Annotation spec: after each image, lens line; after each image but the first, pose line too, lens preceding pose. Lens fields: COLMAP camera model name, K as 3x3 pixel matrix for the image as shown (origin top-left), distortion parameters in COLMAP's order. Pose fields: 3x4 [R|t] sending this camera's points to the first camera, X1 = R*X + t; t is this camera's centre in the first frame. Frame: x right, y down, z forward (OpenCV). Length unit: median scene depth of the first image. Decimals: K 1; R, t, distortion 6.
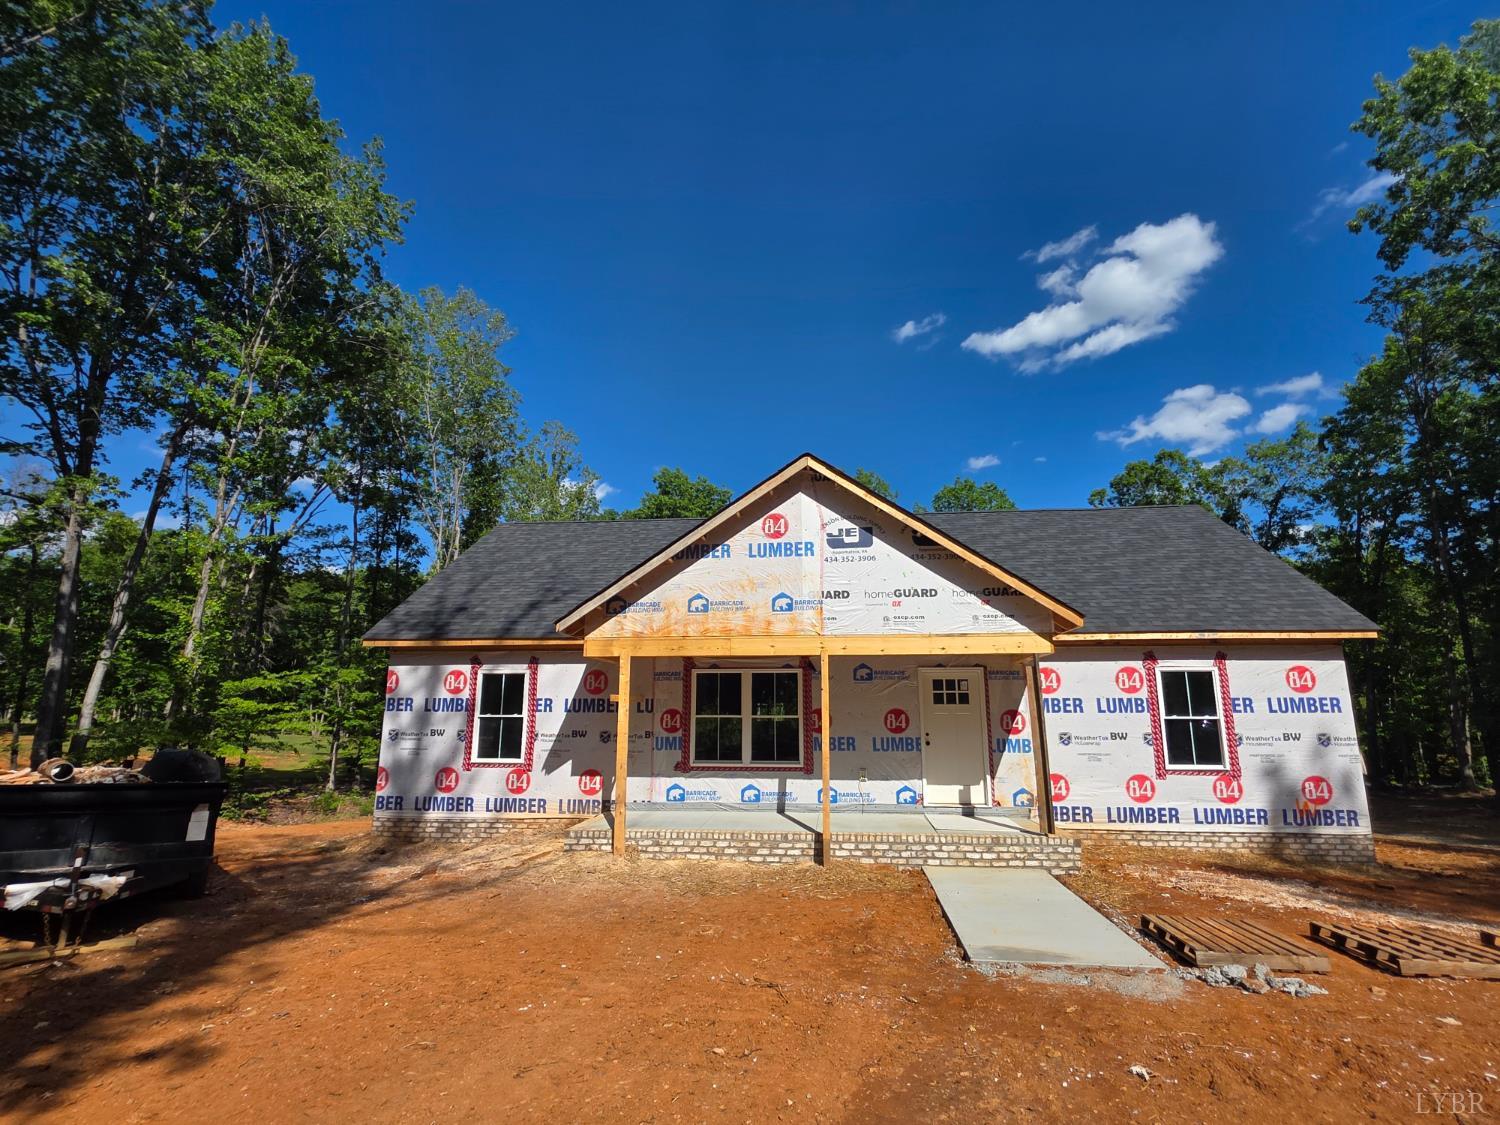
lens RADIAL K [[752.3, 0, 753.0], [0, 752.3, 566.1], [0, 0, 1]] dist [-0.001719, 0.001292]
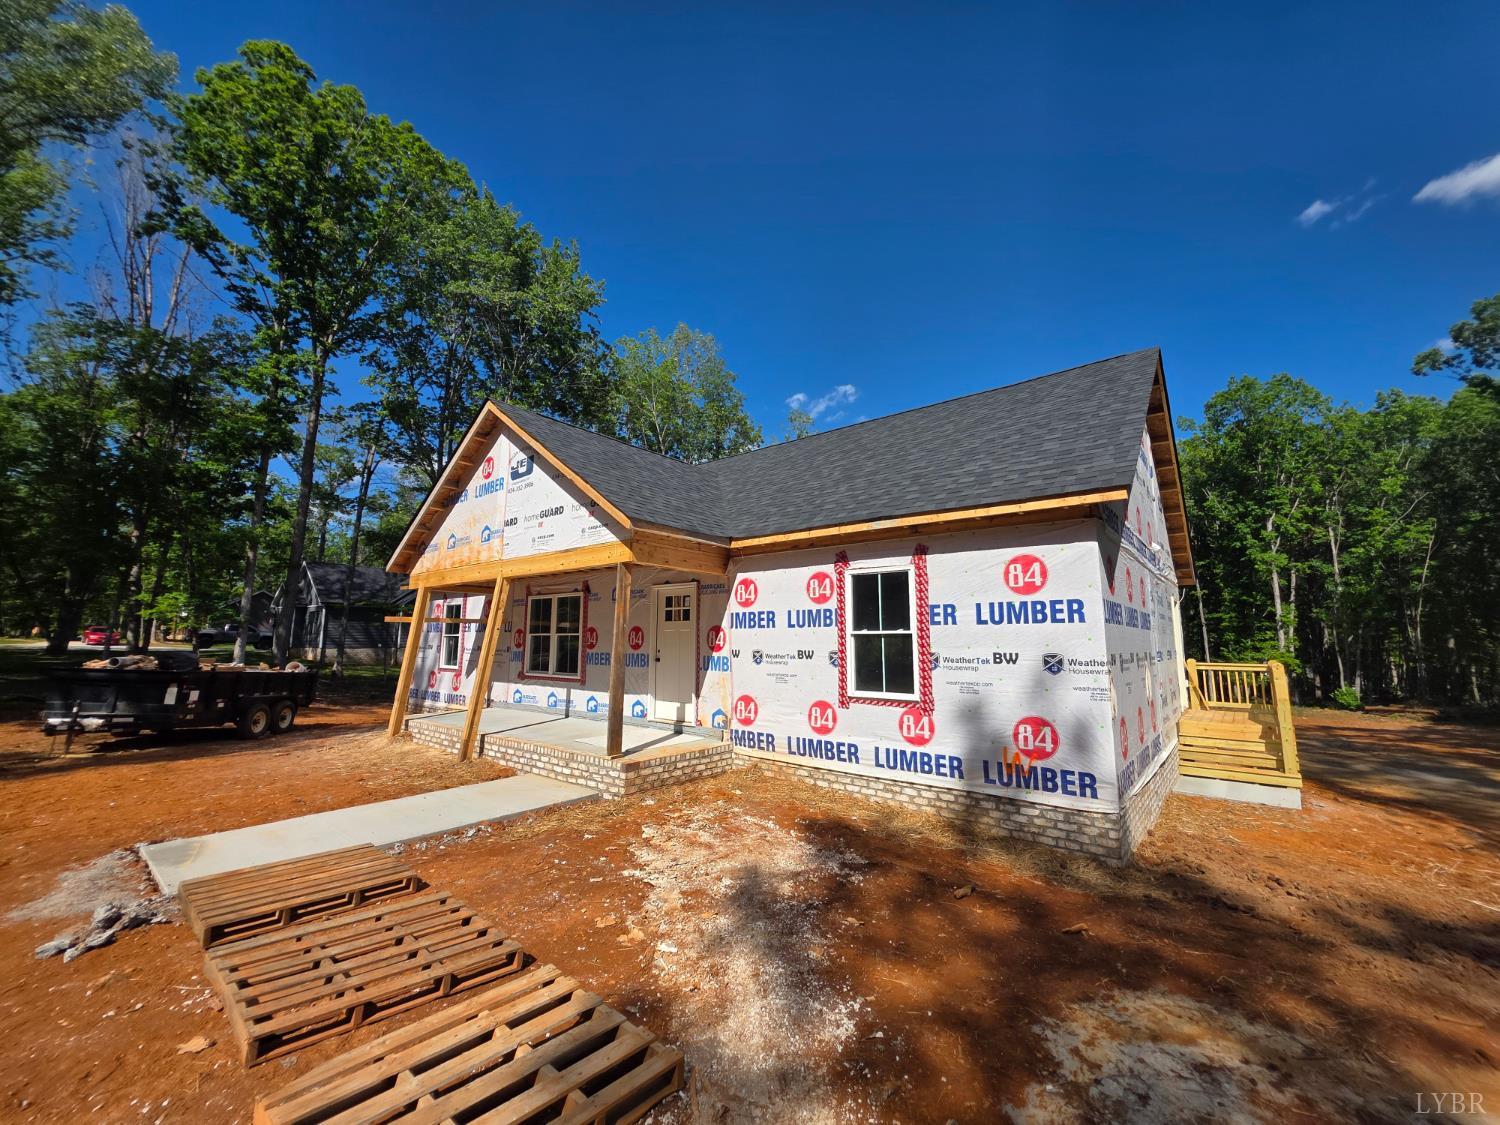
lens RADIAL K [[599.5, 0, 752.7], [0, 599.5, 565.8], [0, 0, 1]] dist [0.000195, -0.000158]
pose [[0.840080, -0.066852, -0.538328, 0.817429], [0.103097, 0.993966, 0.037451, 0.098129], [0.532576, -0.086961, 0.841903, 0.421564]]
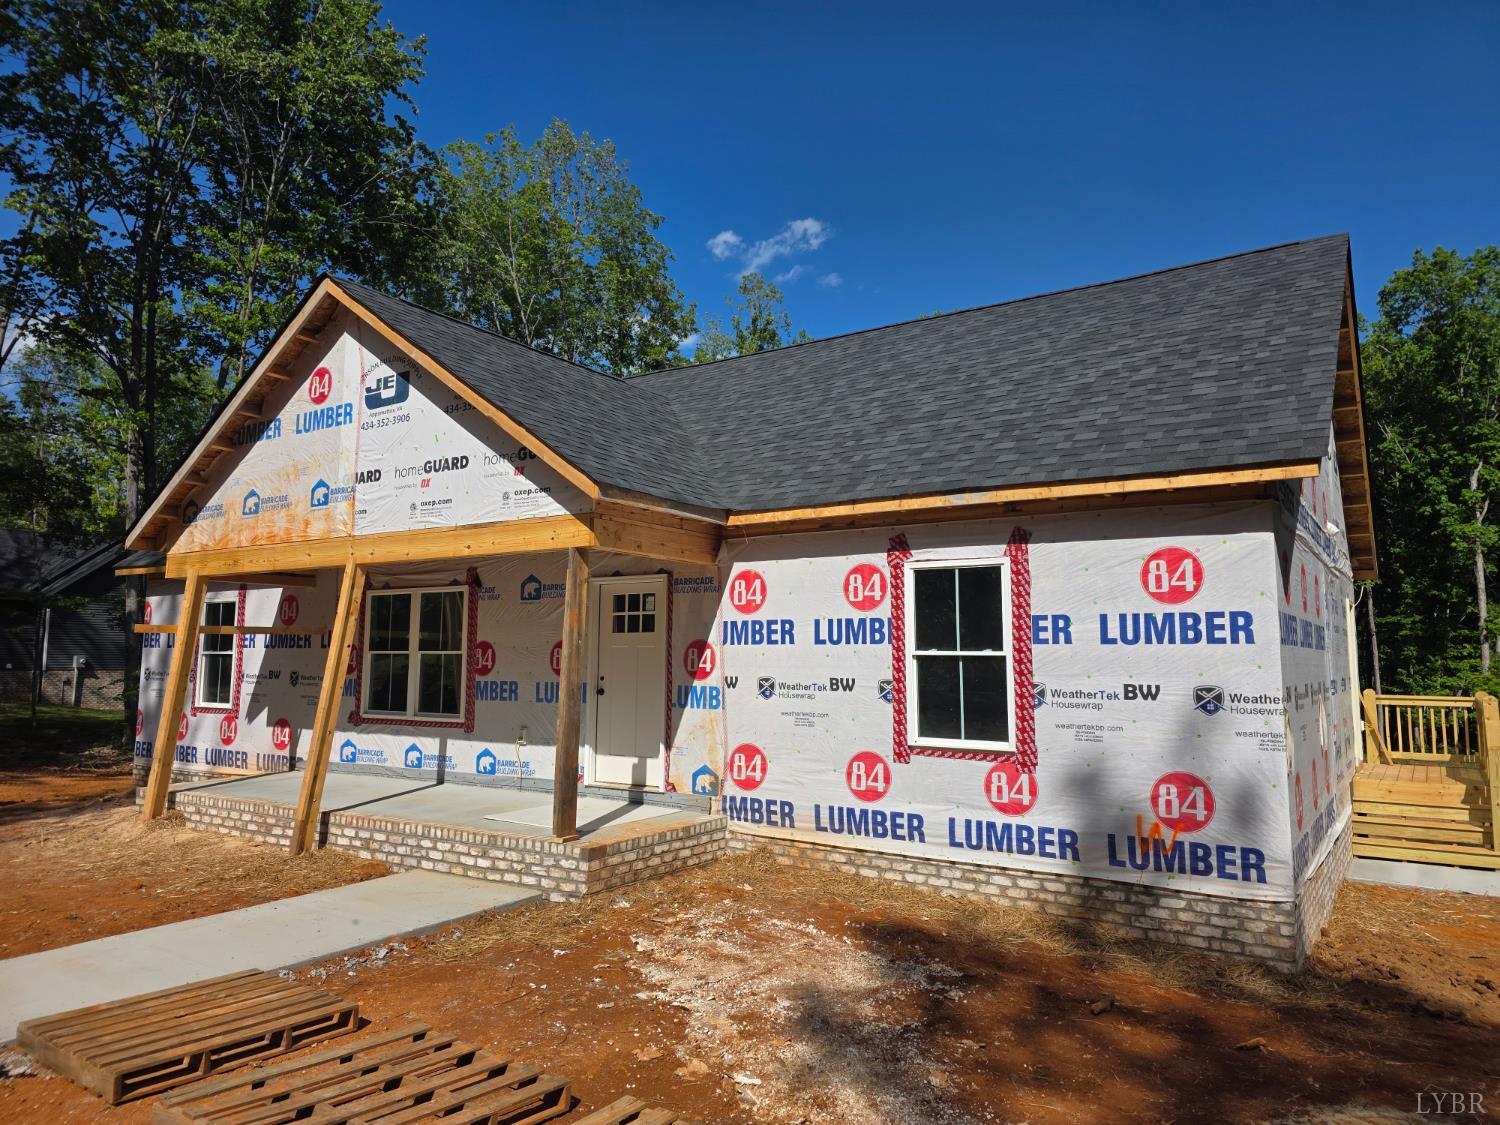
lens RADIAL K [[1004.5, 0, 750.0], [0, 1004.5, 562.5], [0, 0, 1]] dist [0.072130, -0.075548]
pose [[0.889872, -0.040773, -0.454385, 0.788409], [0.085987, 0.993137, 0.079281, 0.068169], [0.448034, -0.109621, 0.887271, 0.305803]]
